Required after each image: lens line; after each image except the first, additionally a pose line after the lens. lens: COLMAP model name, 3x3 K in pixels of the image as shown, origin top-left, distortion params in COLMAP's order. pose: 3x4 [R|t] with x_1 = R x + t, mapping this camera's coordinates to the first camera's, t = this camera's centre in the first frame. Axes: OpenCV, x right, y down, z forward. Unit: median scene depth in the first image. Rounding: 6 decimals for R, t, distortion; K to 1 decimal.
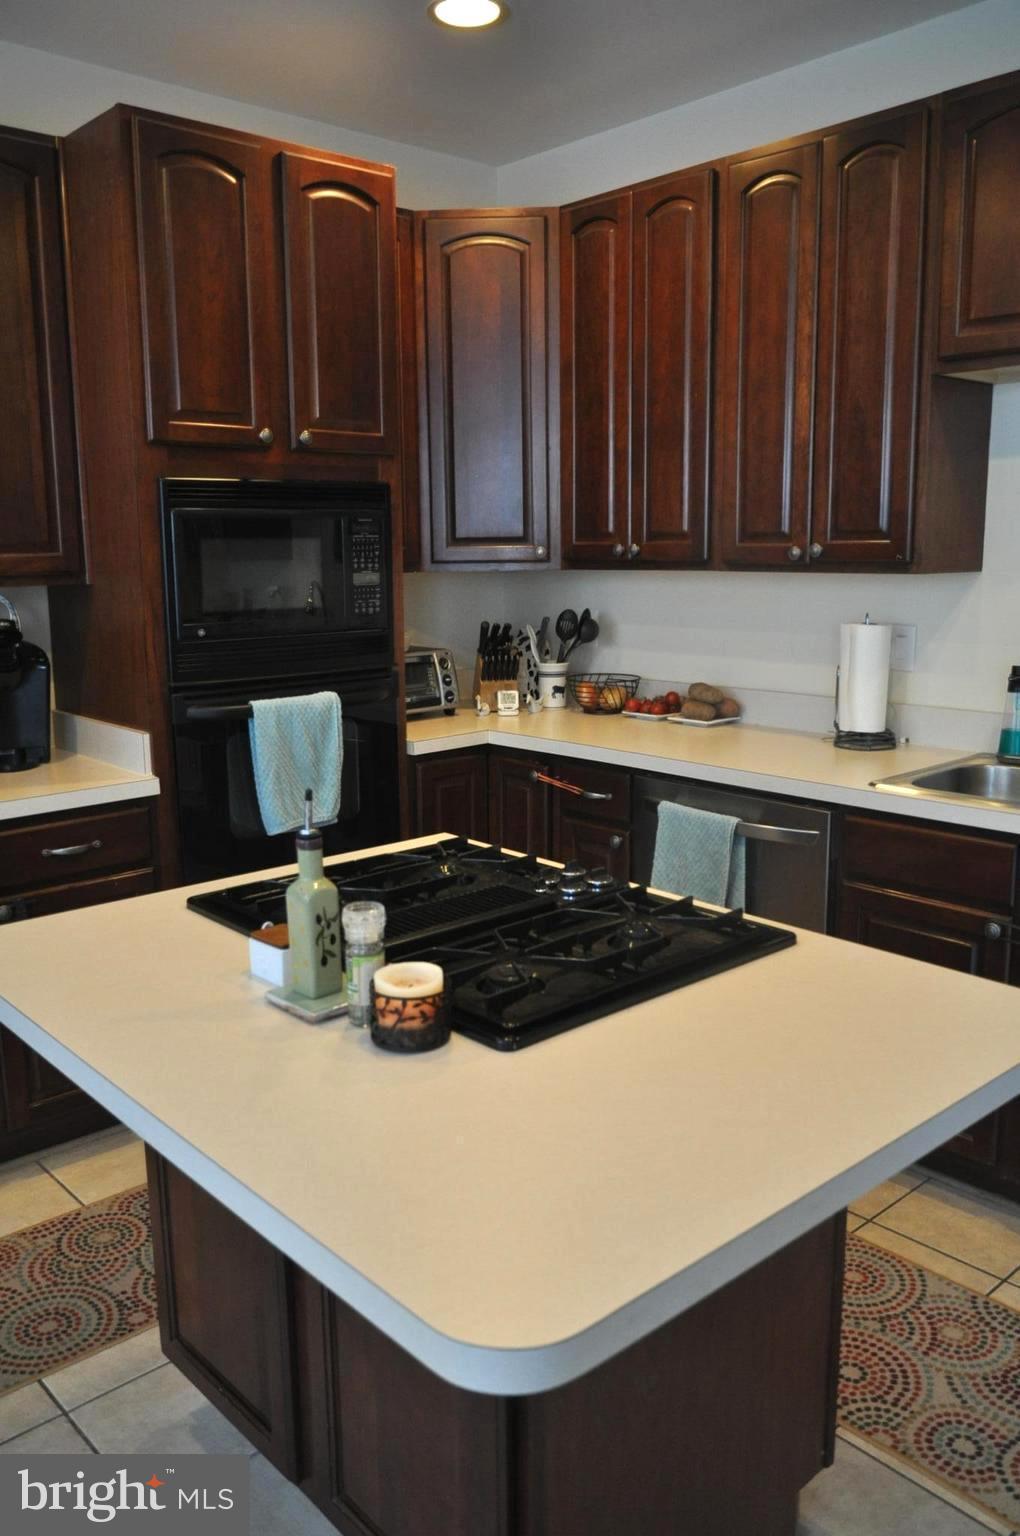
lens RADIAL K [[1215.1, 0, 510.0], [0, 1215.1, 768.0], [0, 0, 1]] dist [-0.033837, 0.012410]
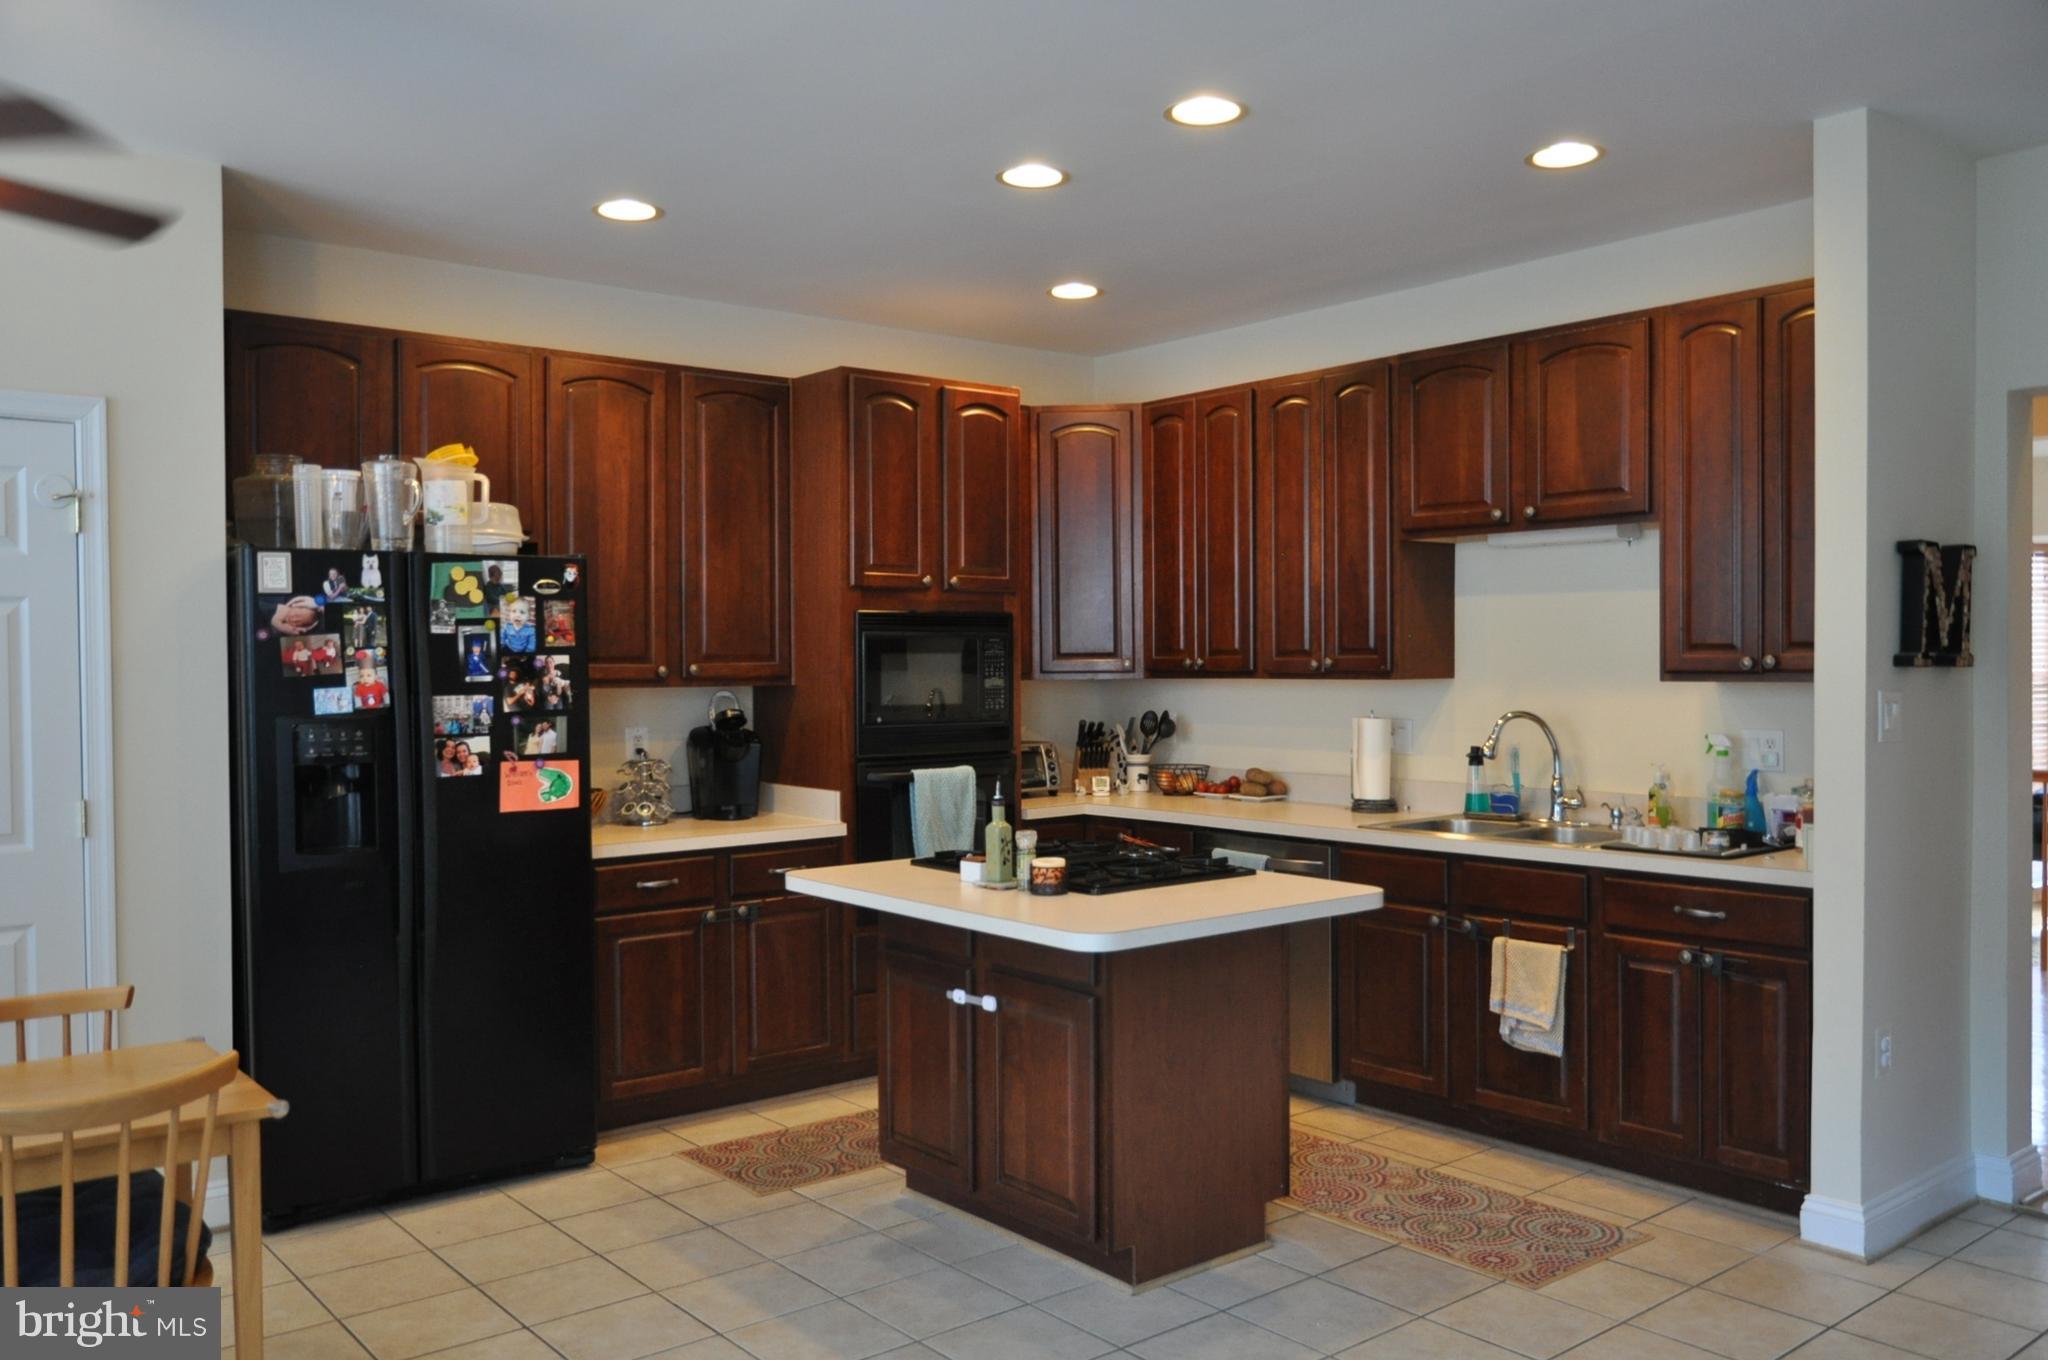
lens RADIAL K [[1608.2, 0, 1027.2], [0, 1608.2, 694.6], [0, 0, 1]] dist [-0.009281, 0.004509]
pose [[0.998668, 0.004295, -0.051424, 0.008836], [-0.012466, 0.987092, -0.159666, 0.143825], [0.050074, 0.160094, 0.985831, -0.769397]]
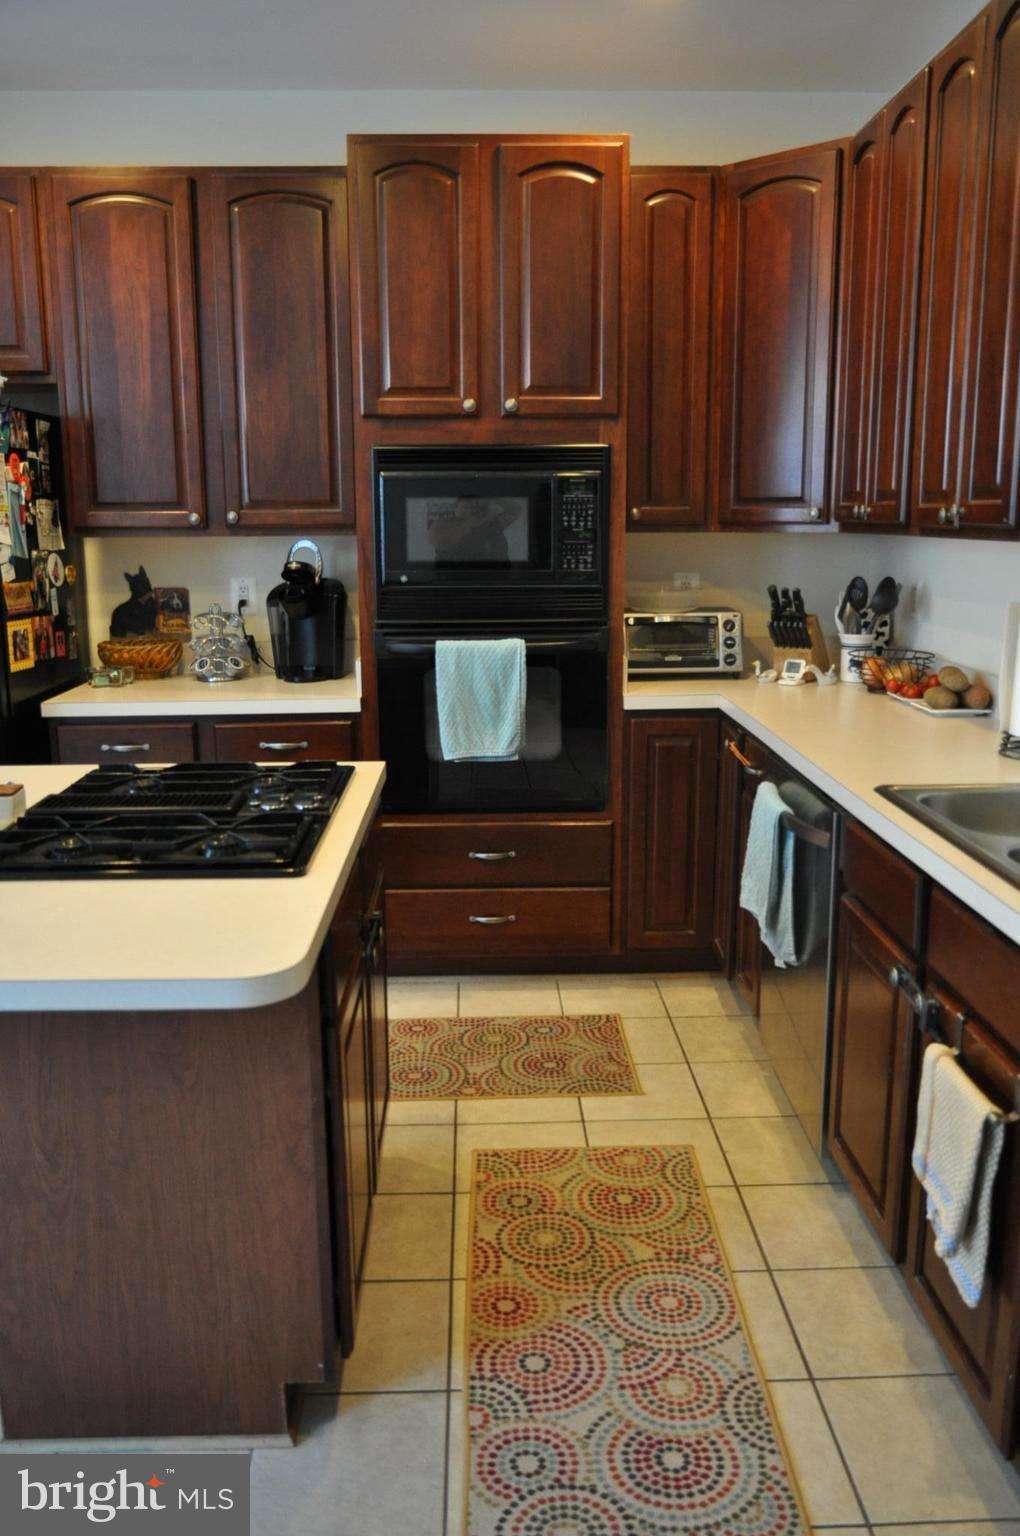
lens RADIAL K [[1223.1, 0, 510.0], [0, 1223.1, 768.0], [0, 0, 1]] dist [-0.033704, 0.006299]
pose [[0.761003, 0.139468, -0.633580, 0.562650], [-0.120198, 0.990021, 0.073558, -0.028570], [0.637517, 0.020177, 0.770172, 0.154066]]
